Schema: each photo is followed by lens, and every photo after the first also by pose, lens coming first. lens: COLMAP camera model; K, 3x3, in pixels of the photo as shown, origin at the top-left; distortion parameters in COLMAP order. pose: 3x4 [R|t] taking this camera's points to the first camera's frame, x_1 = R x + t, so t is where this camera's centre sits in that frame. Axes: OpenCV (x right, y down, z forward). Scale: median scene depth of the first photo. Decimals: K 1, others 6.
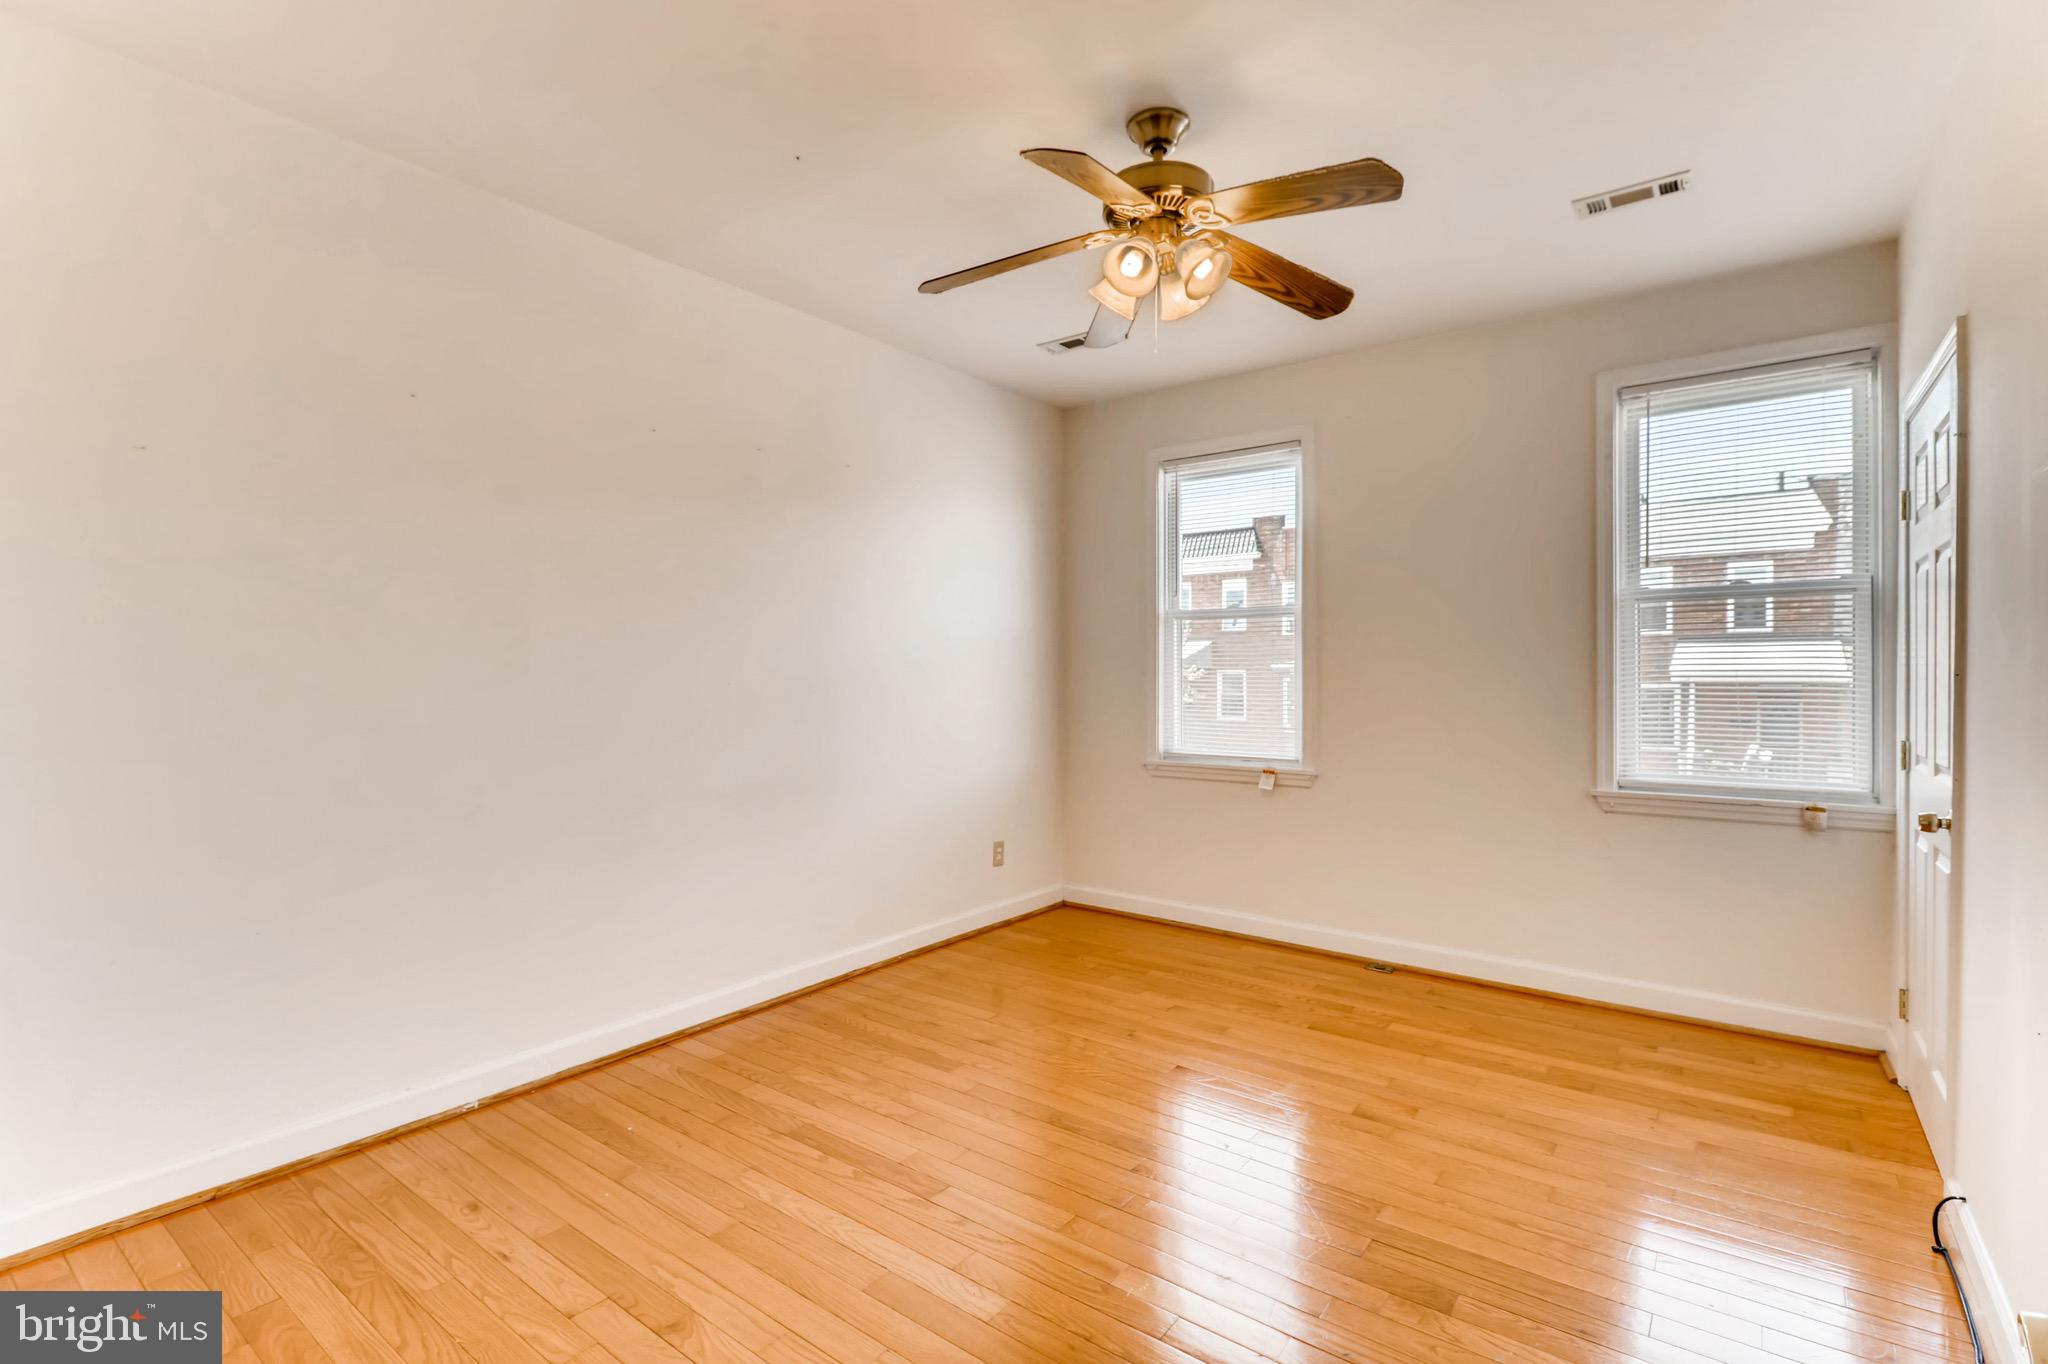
lens RADIAL K [[936.5, 0, 1027.7], [0, 936.5, 672.7], [0, 0, 1]] dist [0.021359, -0.015940]
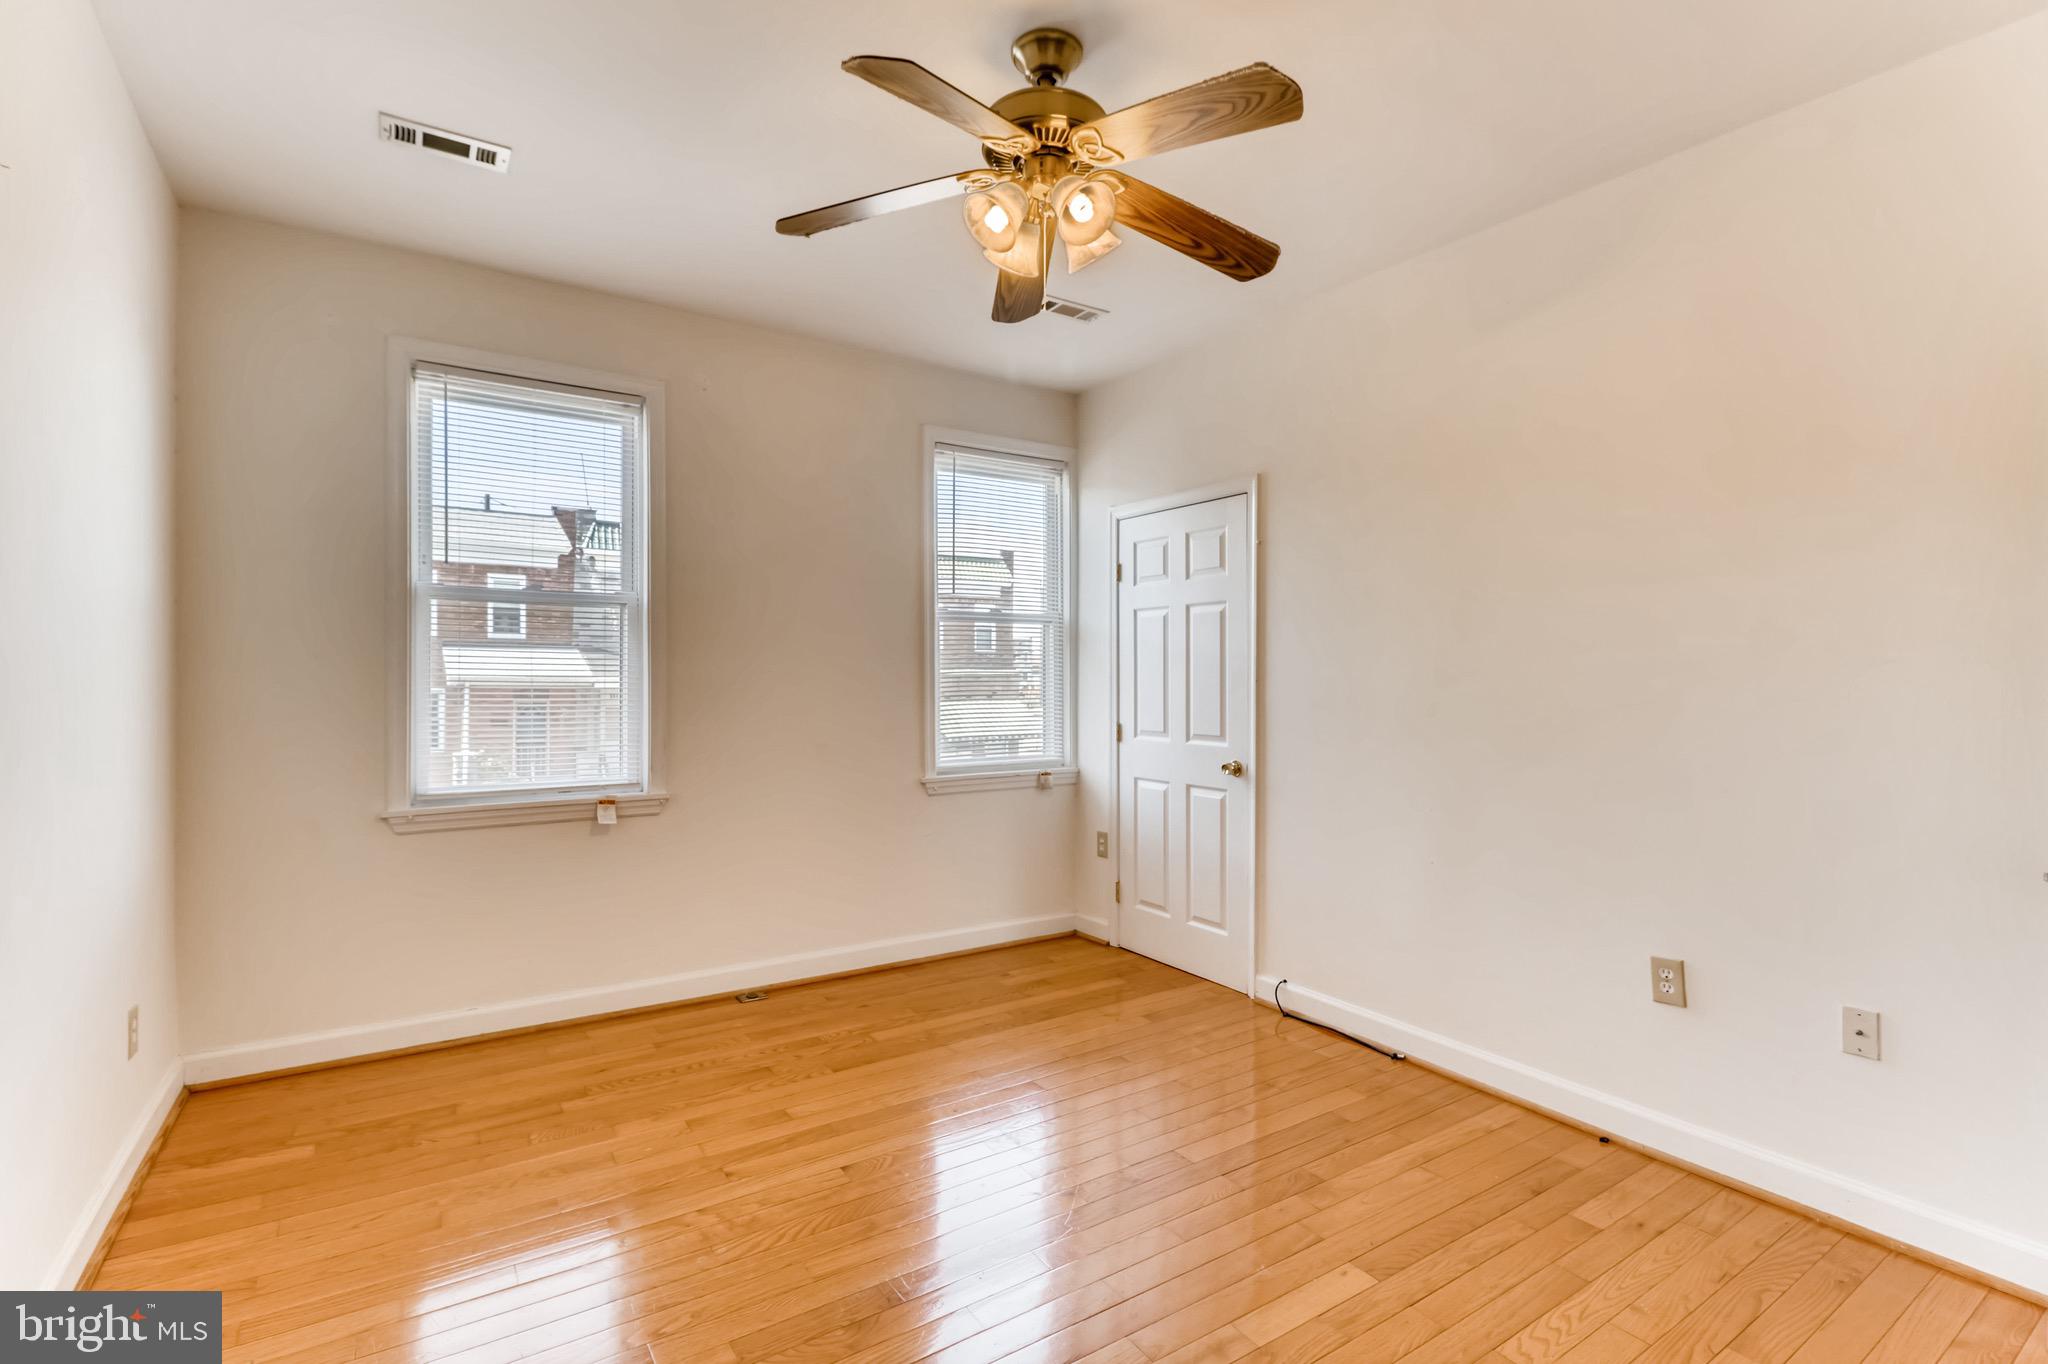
lens RADIAL K [[934.5, 0, 1045.3], [0, 934.5, 671.2], [0, 0, 1]] dist [0.023198, -0.015359]
pose [[0.329749, 0.008778, 0.944028, -0.413050], [-0.004811, 0.999959, -0.007618, -0.000534], [-0.944057, -0.002030, 0.329778, 0.433806]]
